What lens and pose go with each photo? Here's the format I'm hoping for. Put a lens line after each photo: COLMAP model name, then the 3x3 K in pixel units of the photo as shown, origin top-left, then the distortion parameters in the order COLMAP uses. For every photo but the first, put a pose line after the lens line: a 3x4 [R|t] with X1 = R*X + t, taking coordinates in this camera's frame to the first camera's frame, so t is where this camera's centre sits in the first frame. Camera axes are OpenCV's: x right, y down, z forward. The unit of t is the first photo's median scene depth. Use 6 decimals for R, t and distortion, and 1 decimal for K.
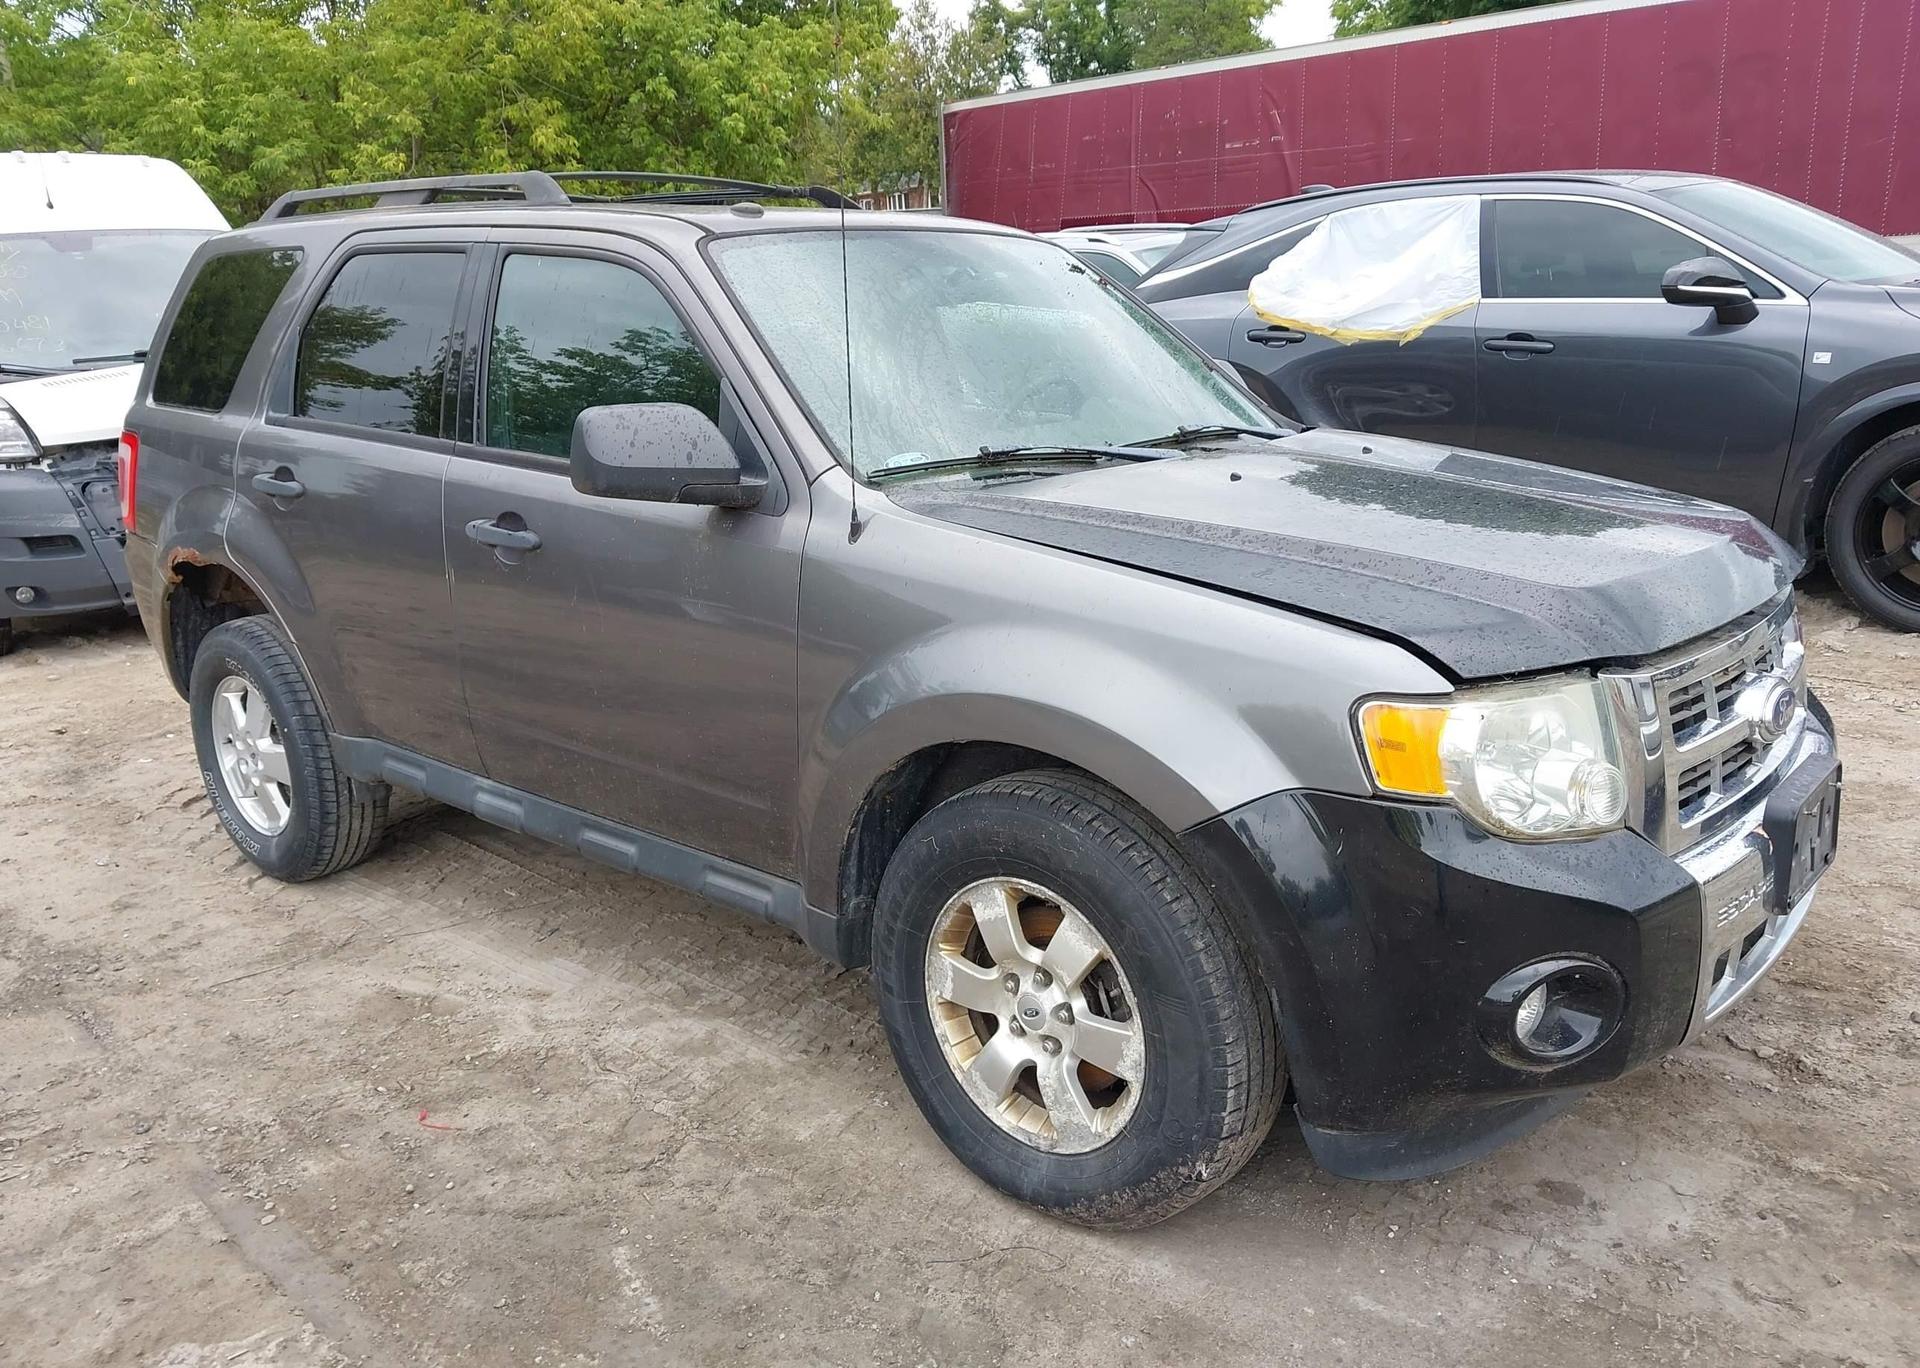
lens RADIAL K [[1626.1, 0, 963.9], [0, 1626.1, 673.1], [0, 0, 1]] dist [0.015308, -0.017701]
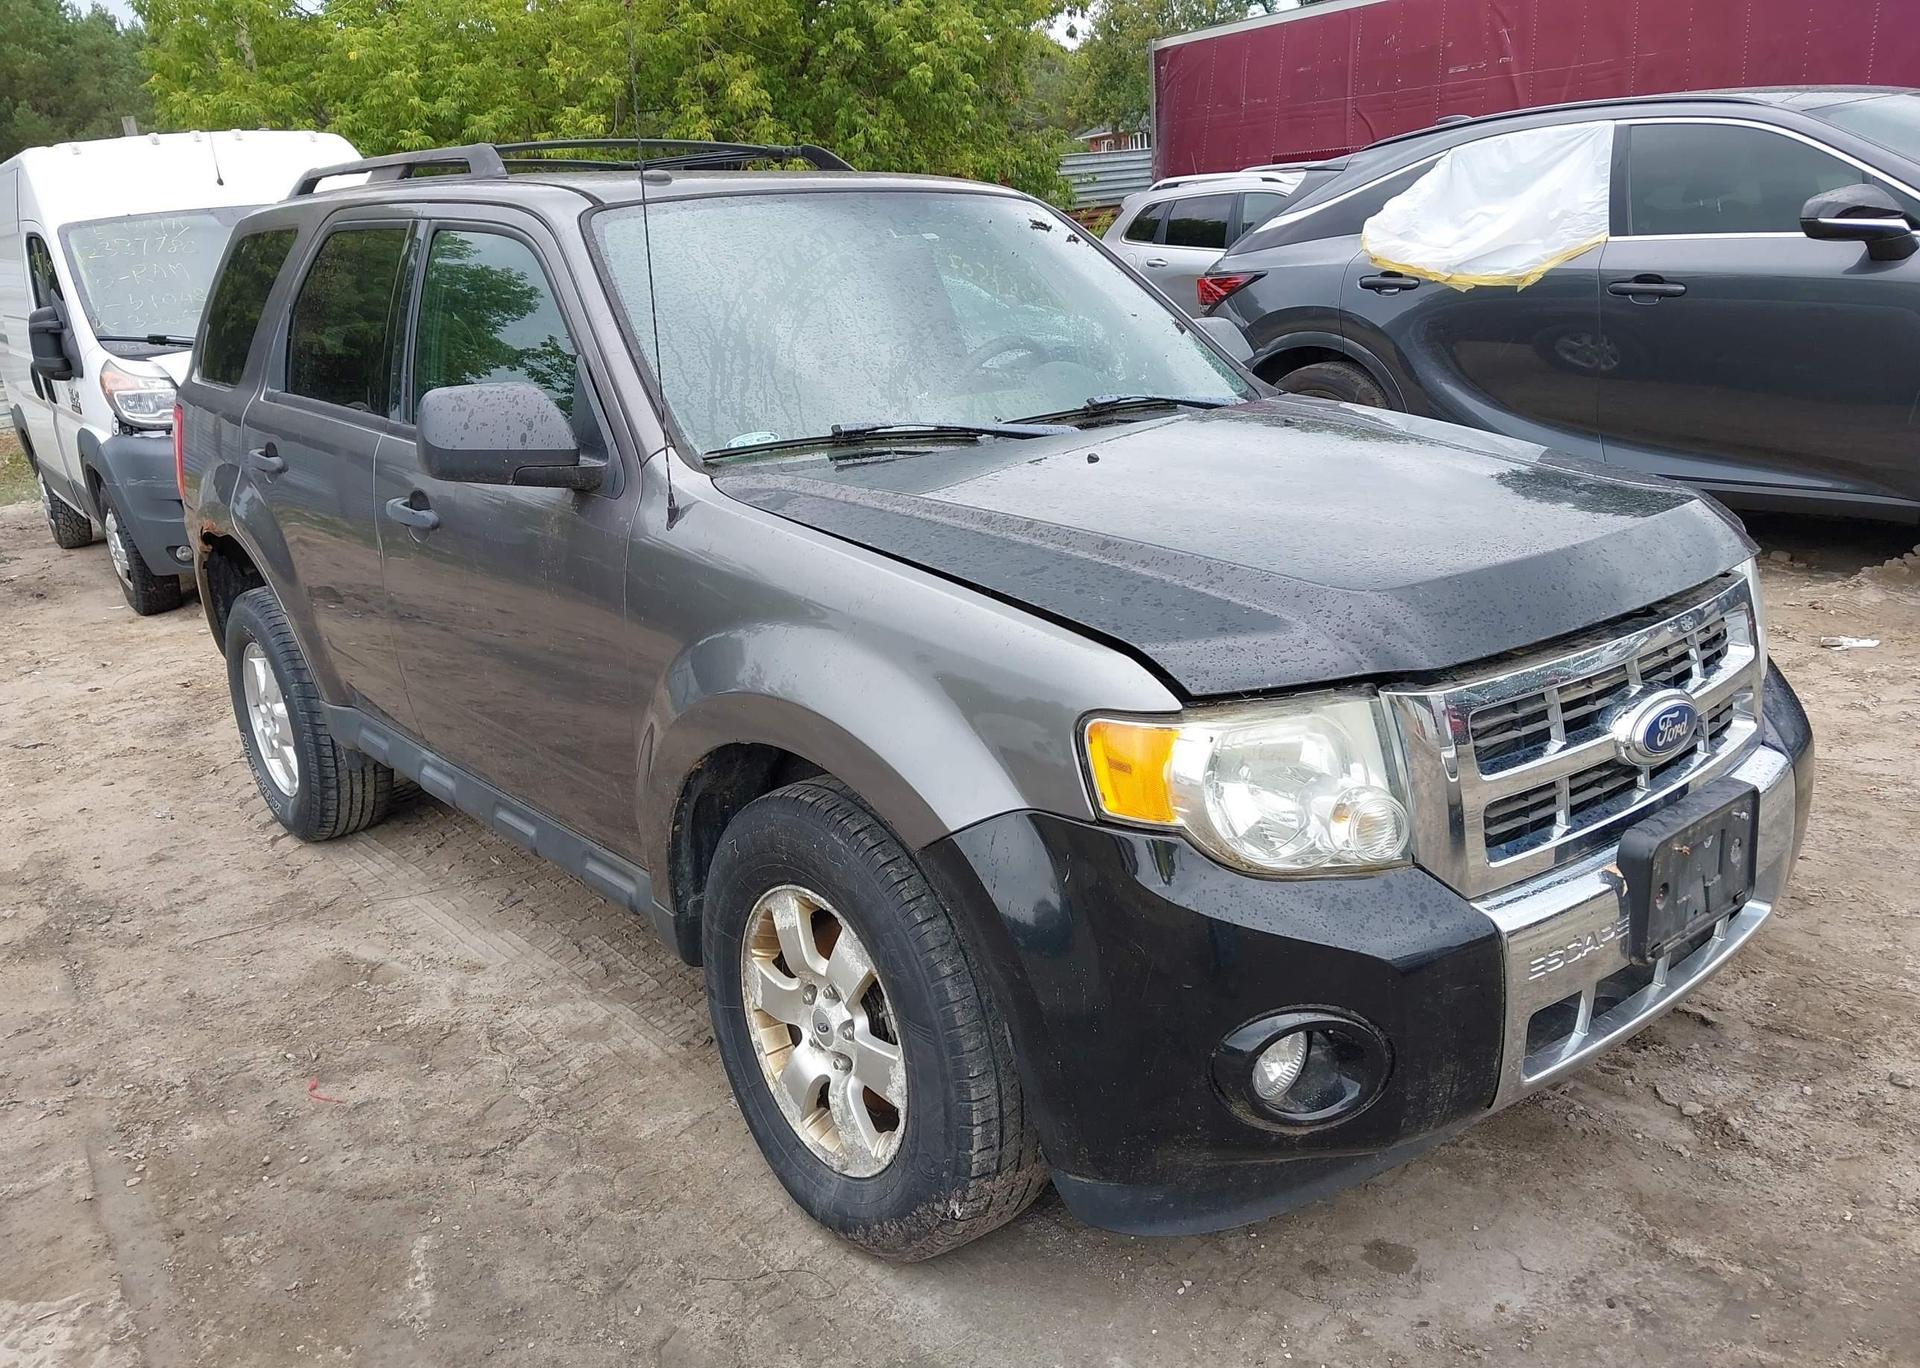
lens RADIAL K [[1630.1, 0, 956.6], [0, 1630.1, 680.5], [0, 0, 1]] dist [0.004751, 0.006294]
pose [[0.985387, 0.018766, -0.169295, 0.251111], [-0.012469, 0.999193, 0.038177, -0.028533], [0.169875, -0.035508, 0.984826, 0.074121]]
